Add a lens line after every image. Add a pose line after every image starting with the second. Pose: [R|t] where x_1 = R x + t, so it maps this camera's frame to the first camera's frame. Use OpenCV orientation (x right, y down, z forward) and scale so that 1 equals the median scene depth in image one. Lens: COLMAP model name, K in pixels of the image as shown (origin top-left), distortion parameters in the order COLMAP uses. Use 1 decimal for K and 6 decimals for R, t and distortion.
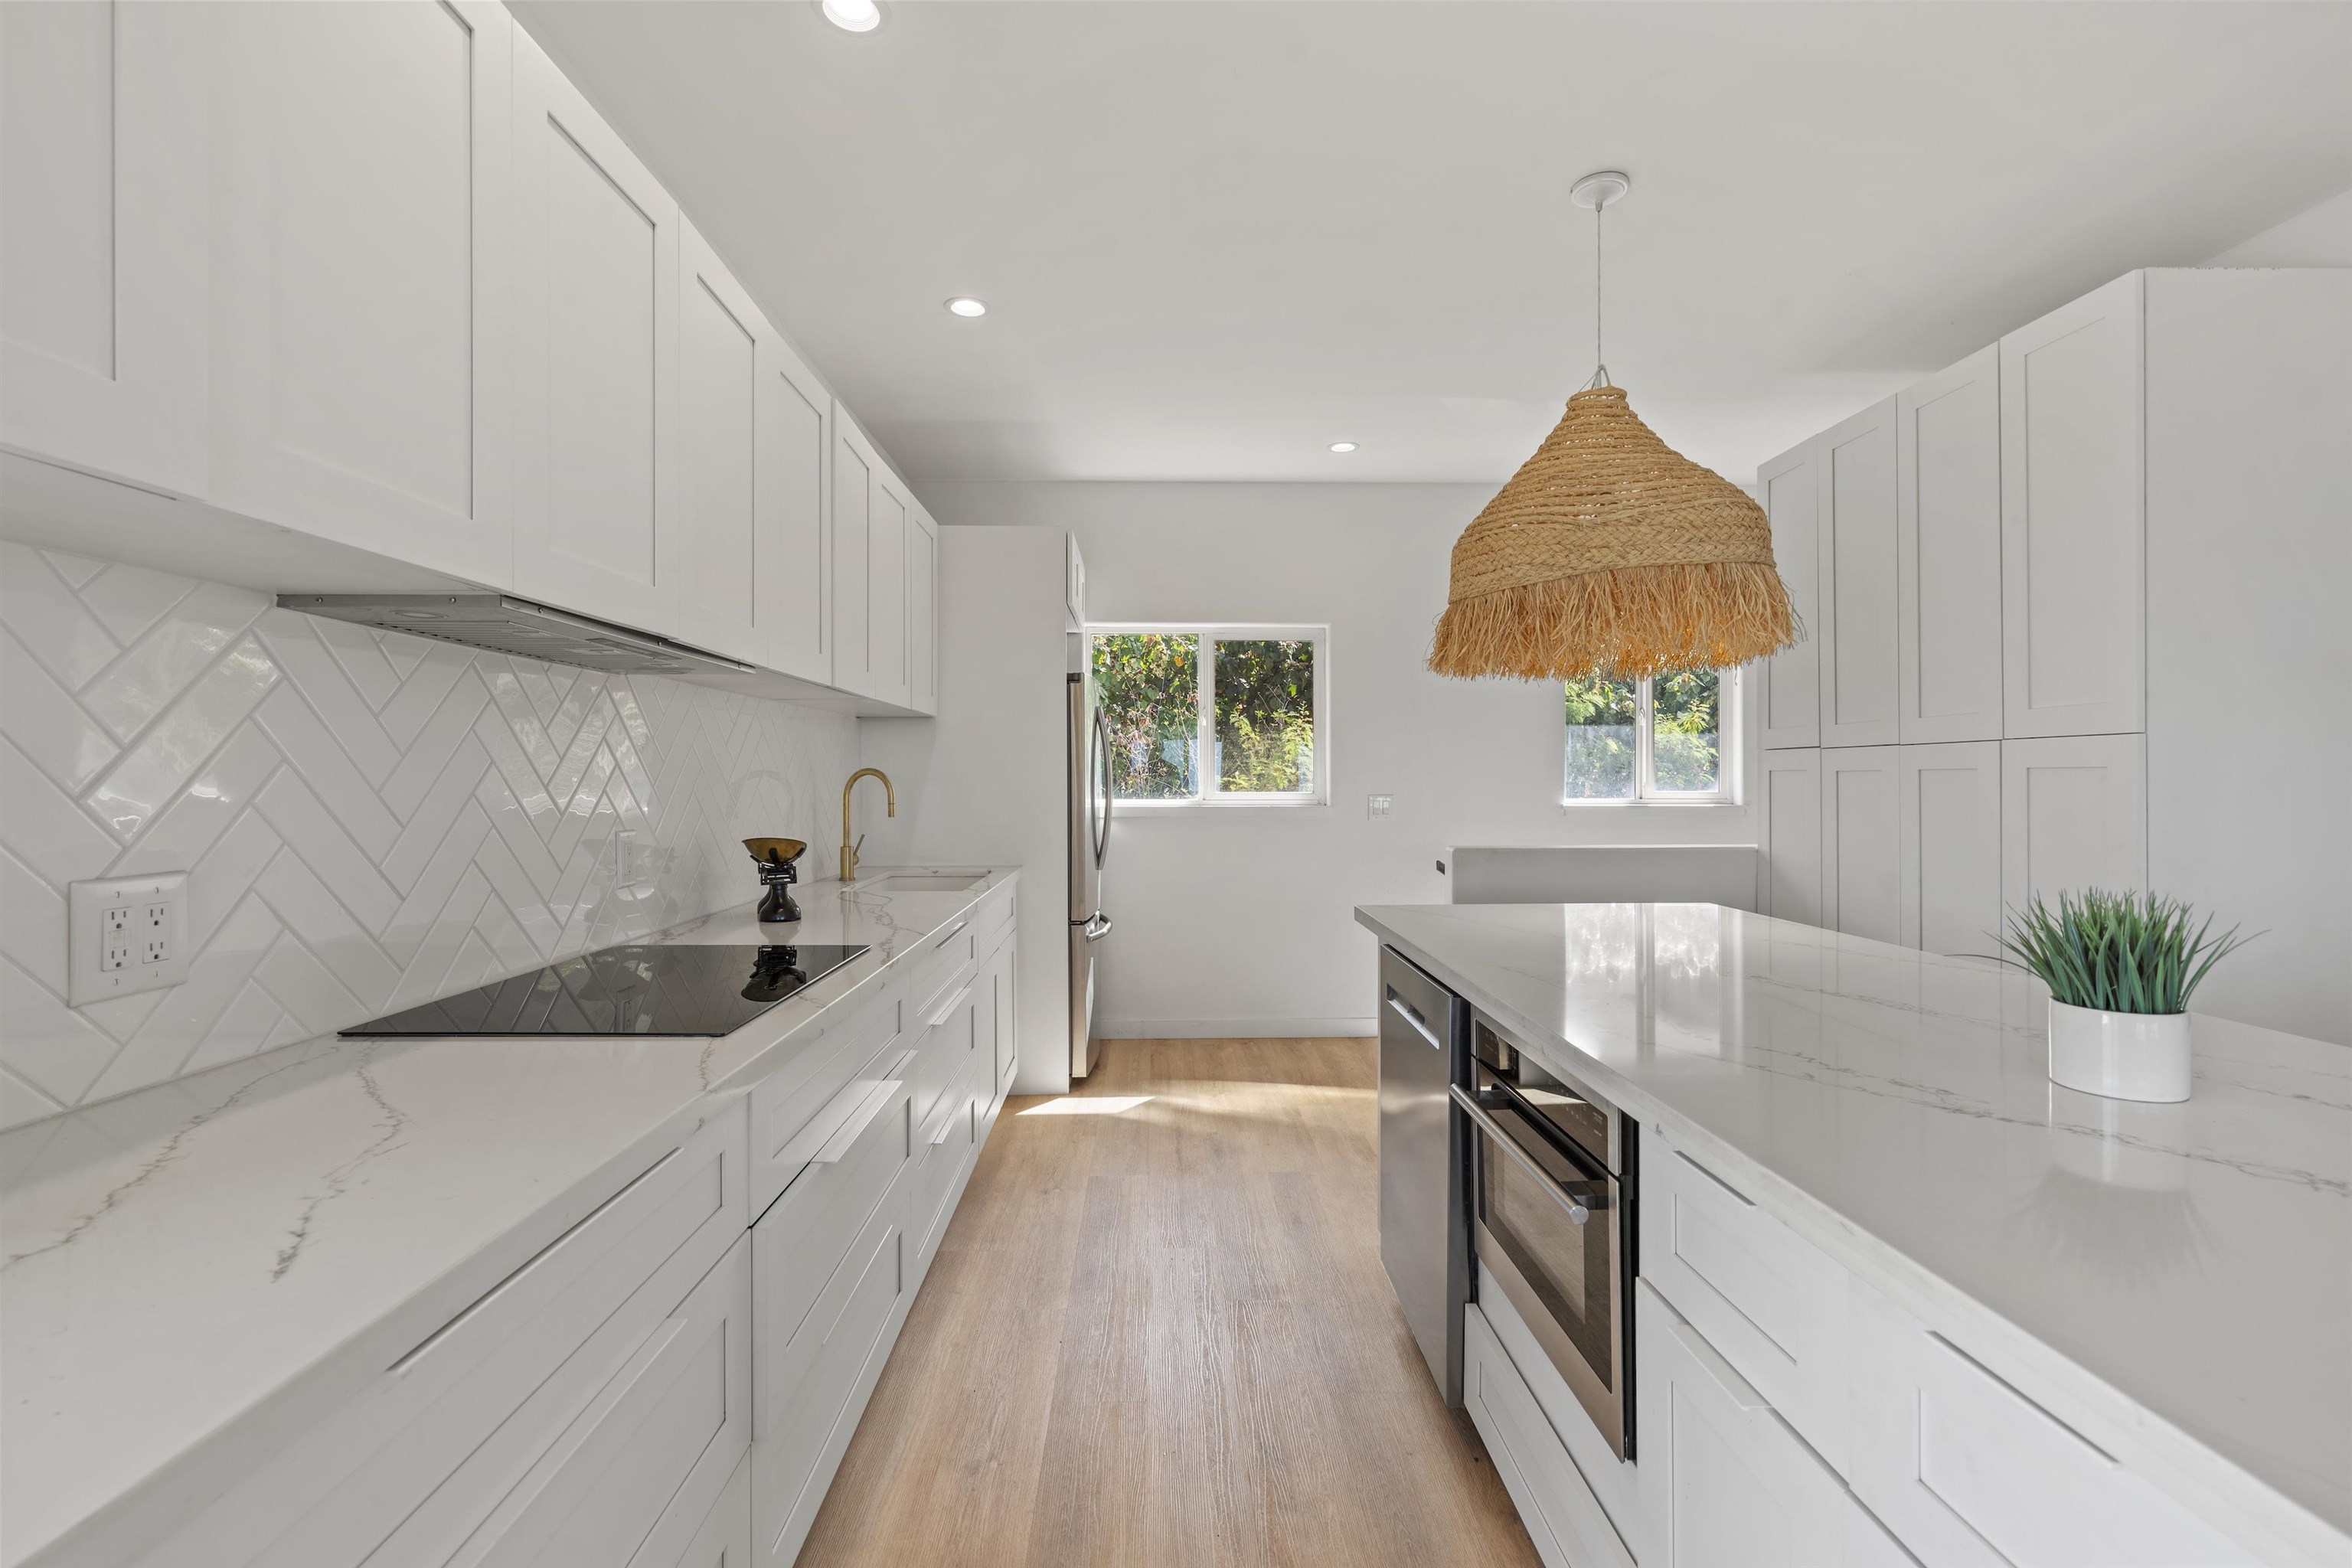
lens RADIAL K [[1055.7, 0, 1172.5], [0, 1055.7, 778.0], [0, 0, 1]] dist [-0.002277, 0.000861]
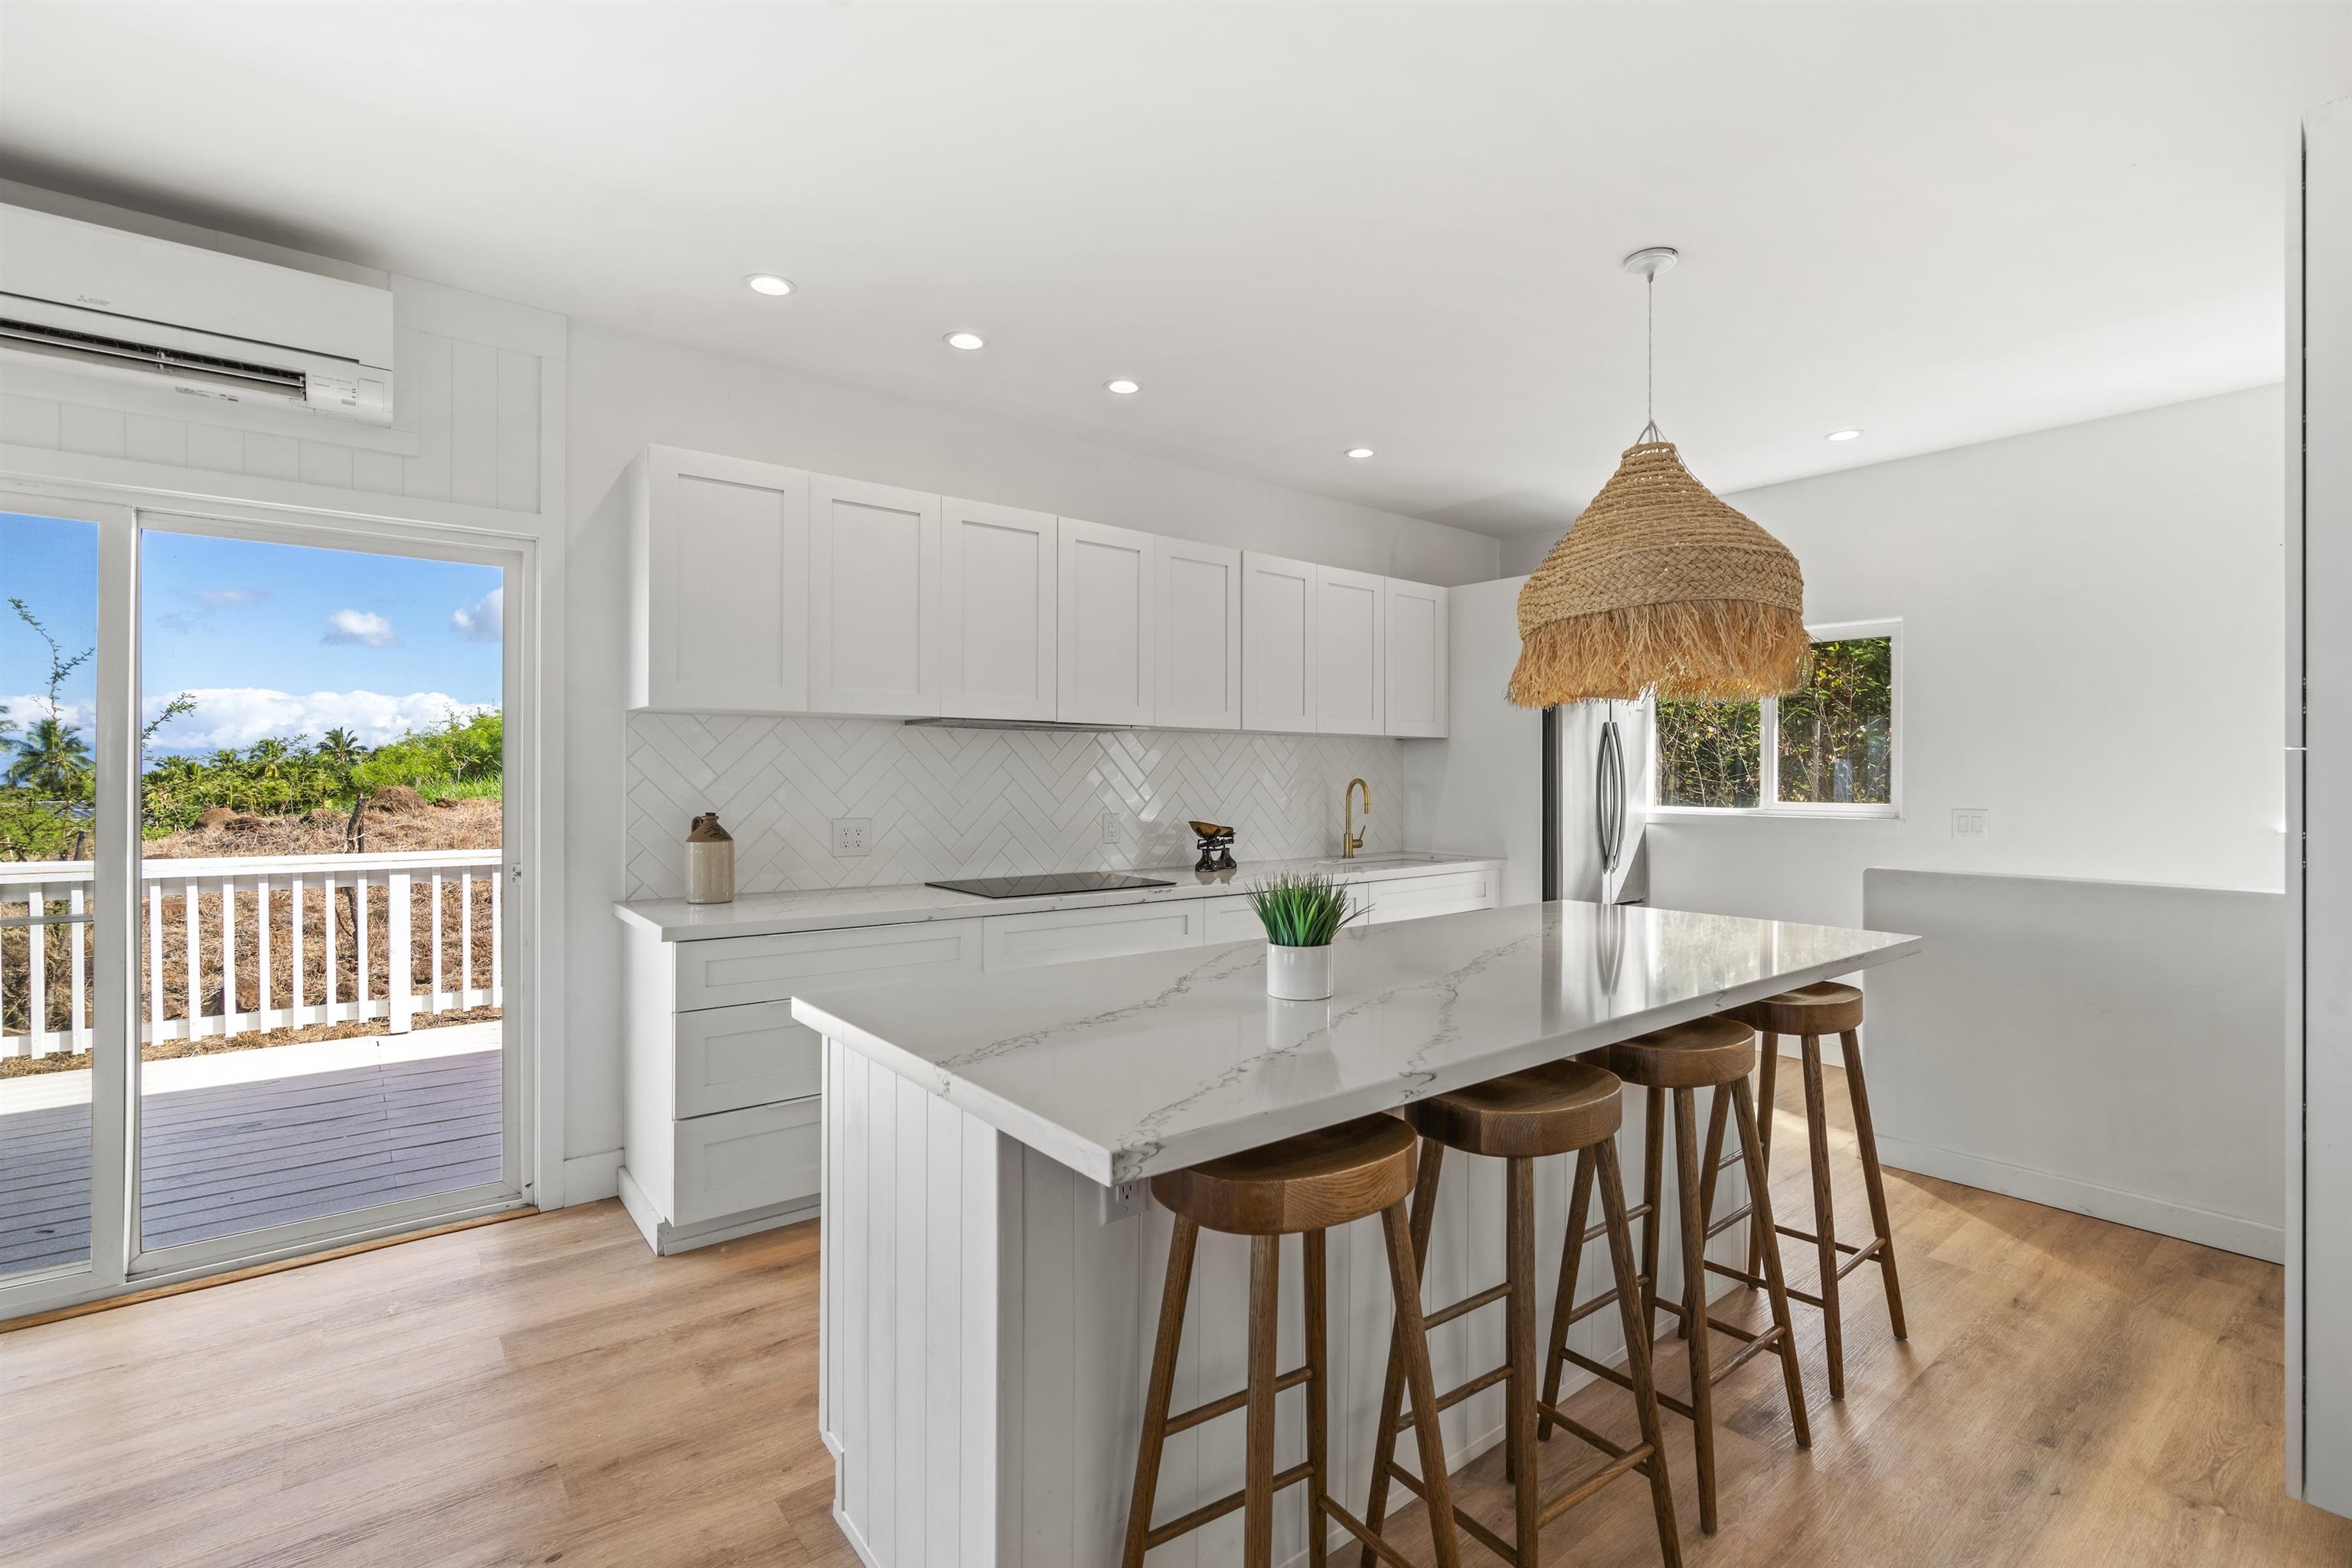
lens RADIAL K [[1095.1, 0, 1197.4], [0, 1095.1, 775.6], [0, 0, 1]] dist [-0.004380, 0.000205]
pose [[0.597232, 0.005498, -0.802050, 1.025535], [-0.004481, 0.999984, 0.003518, -0.024773], [0.802056, 0.001494, 0.597247, -0.063303]]
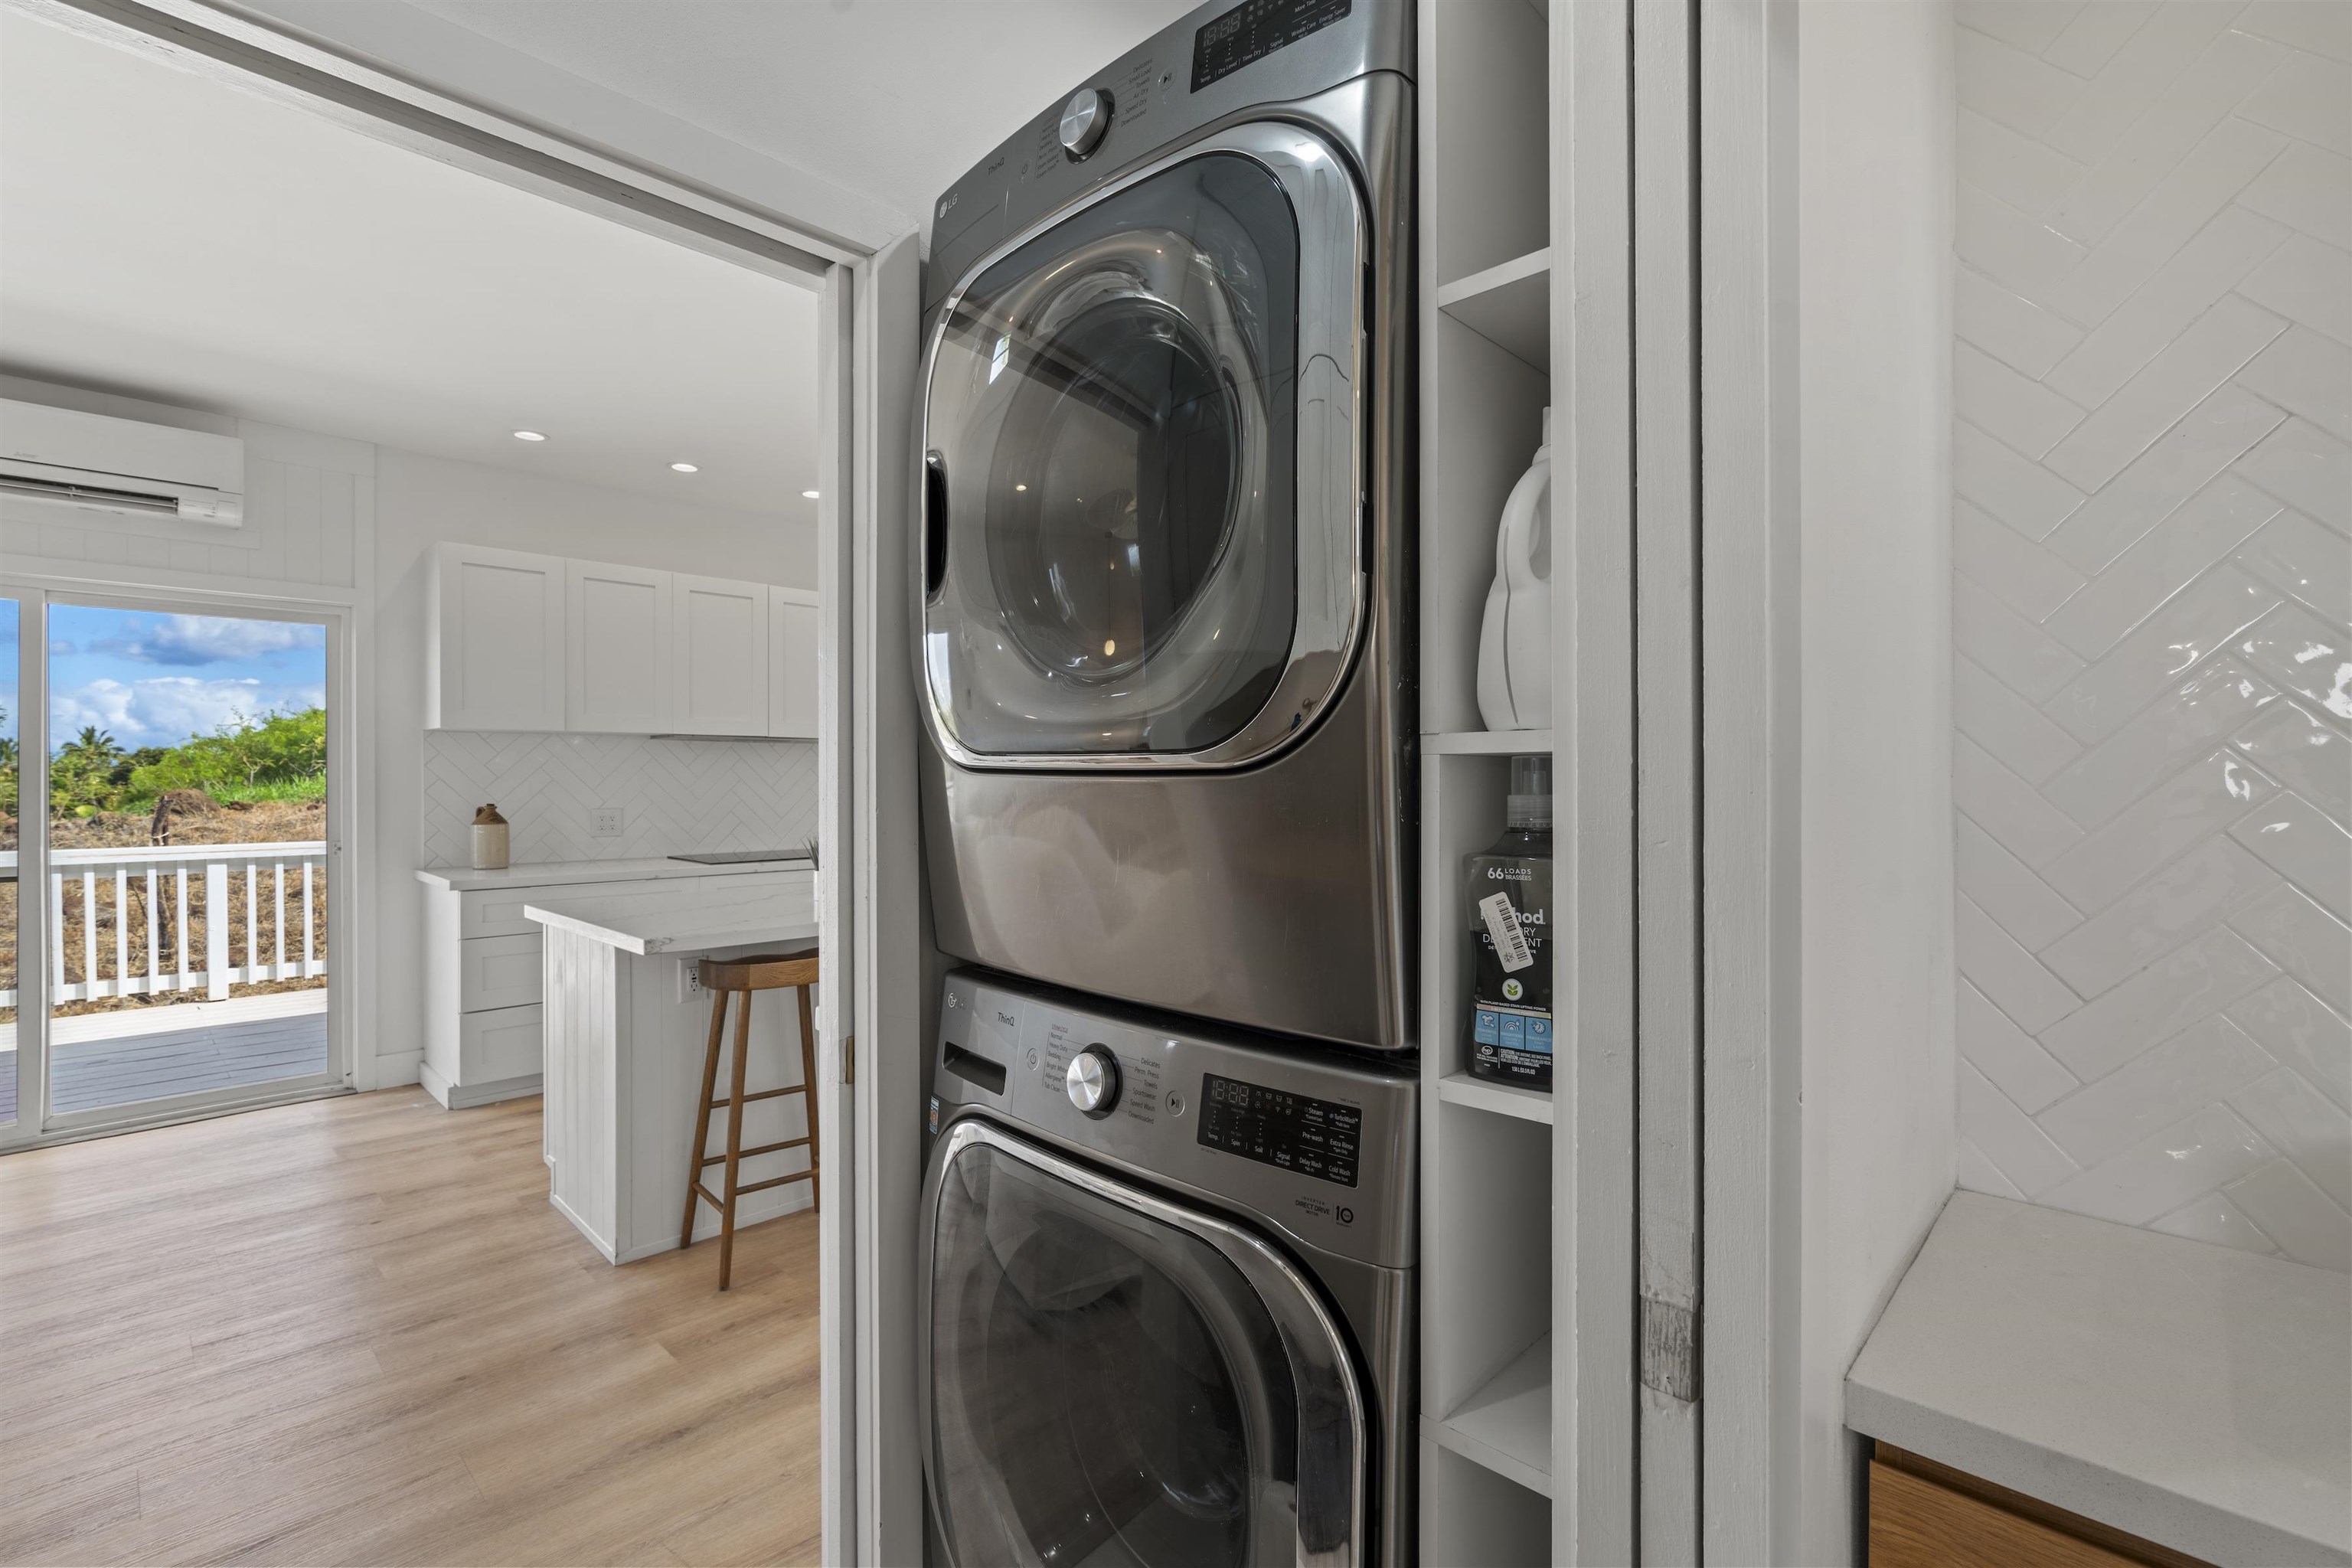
lens RADIAL K [[1055.7, 0, 1172.5], [0, 1055.7, 778.0], [0, 0, 1]] dist [-0.002277, 0.000861]
pose [[0.694911, 0.004430, -0.719083, 1.681542], [-0.000810, 0.999985, 0.005378, -0.026082], [0.719096, -0.003155, 0.694904, -0.151937]]
